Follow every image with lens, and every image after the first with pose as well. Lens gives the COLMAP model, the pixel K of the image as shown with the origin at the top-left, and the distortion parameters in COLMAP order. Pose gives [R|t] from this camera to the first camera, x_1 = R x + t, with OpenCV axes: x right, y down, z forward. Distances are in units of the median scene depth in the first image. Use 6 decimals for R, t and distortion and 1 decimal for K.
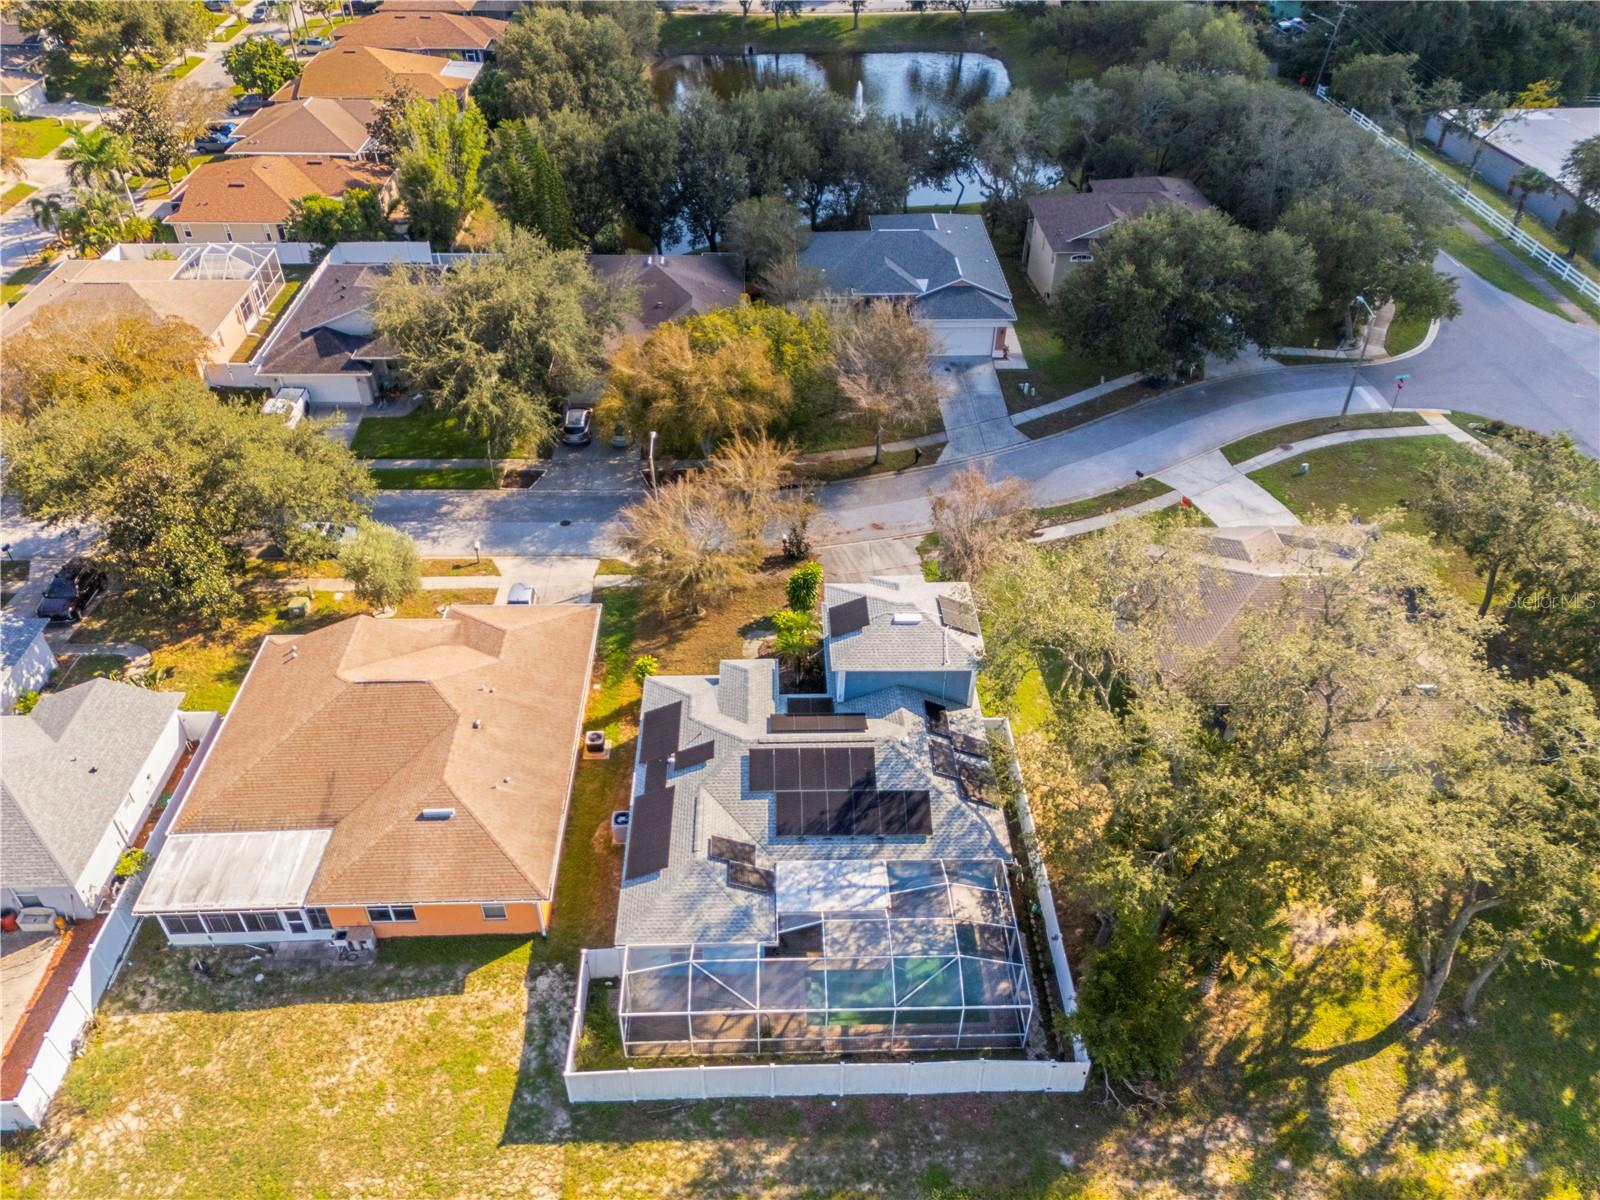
lens RADIAL K [[1173.7, 0, 800.0], [0, 1173.7, 600.0], [0, 0, 1]] dist [0.075984, -0.062358]
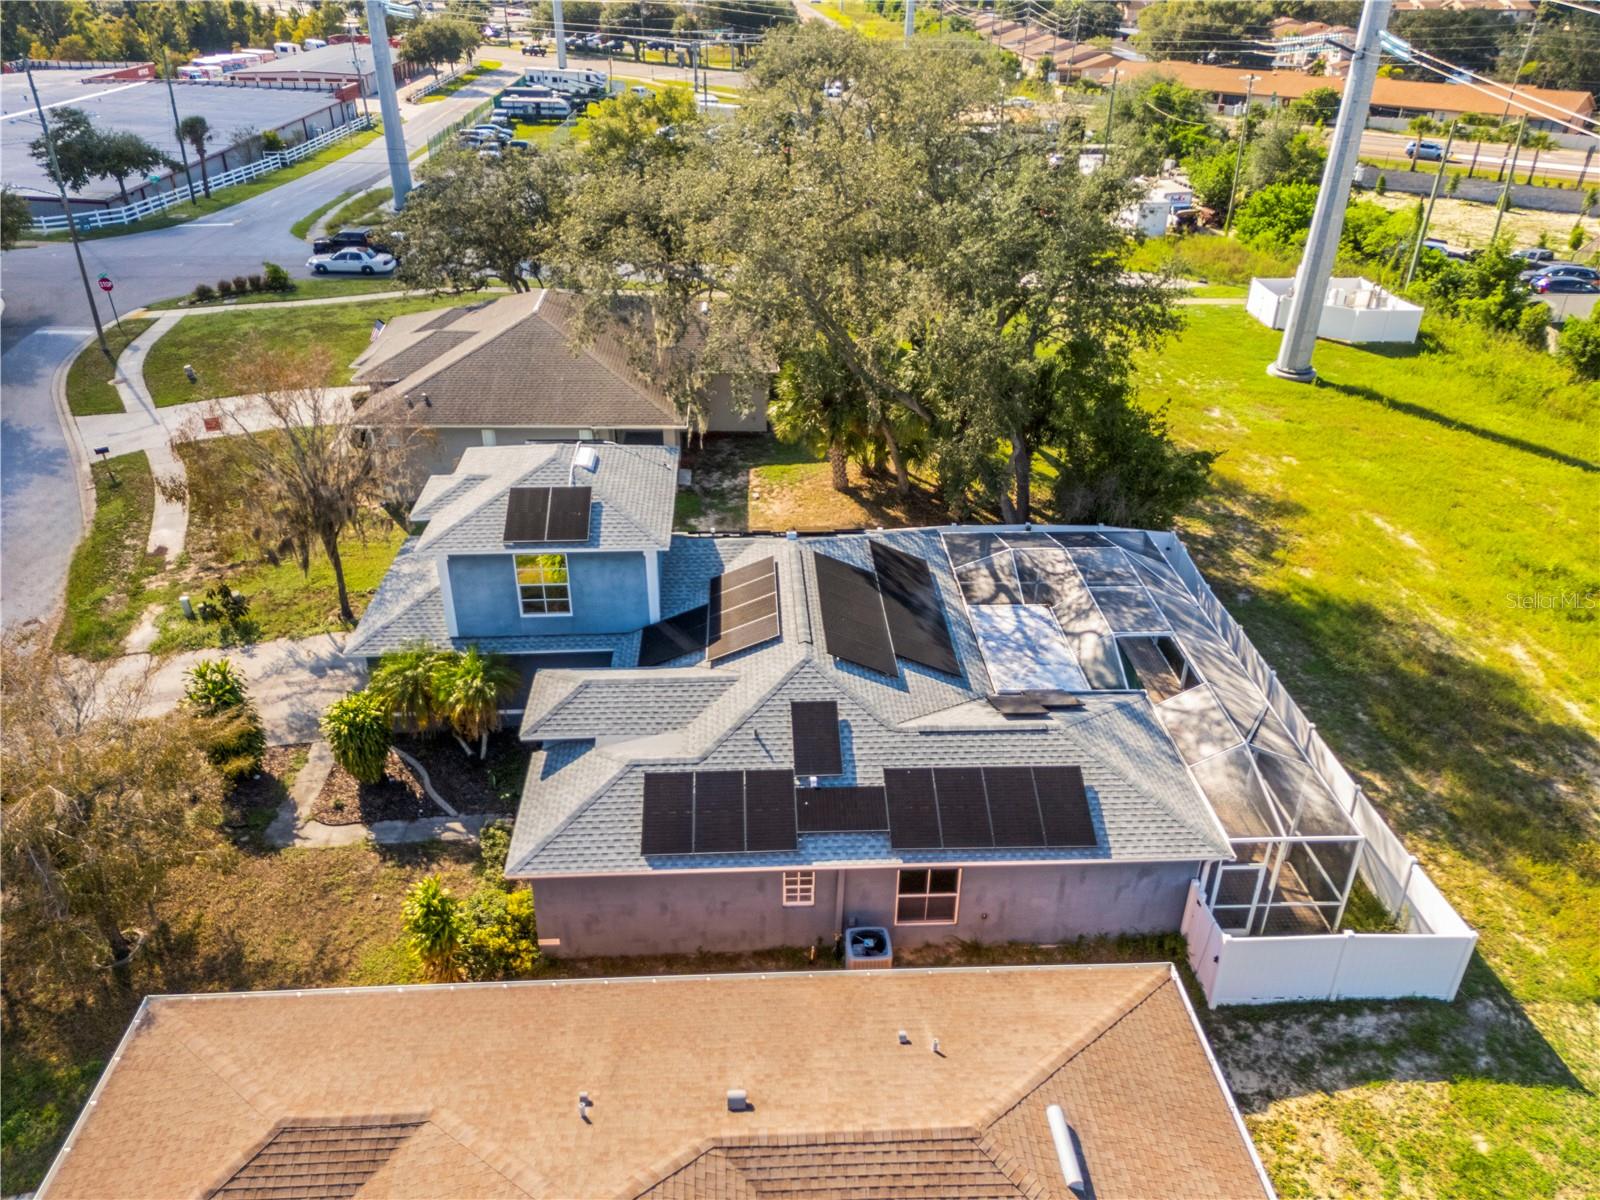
lens RADIAL K [[1173.7, 0, 800.0], [0, 1173.7, 600.0], [0, 0, 1]] dist [0.075984, -0.062358]
pose [[-0.024643, -0.492702, 0.869849, -0.541003], [0.614196, 0.679065, 0.402038, -0.126783], [-0.788769, 0.544165, 0.285881, 0.885395]]
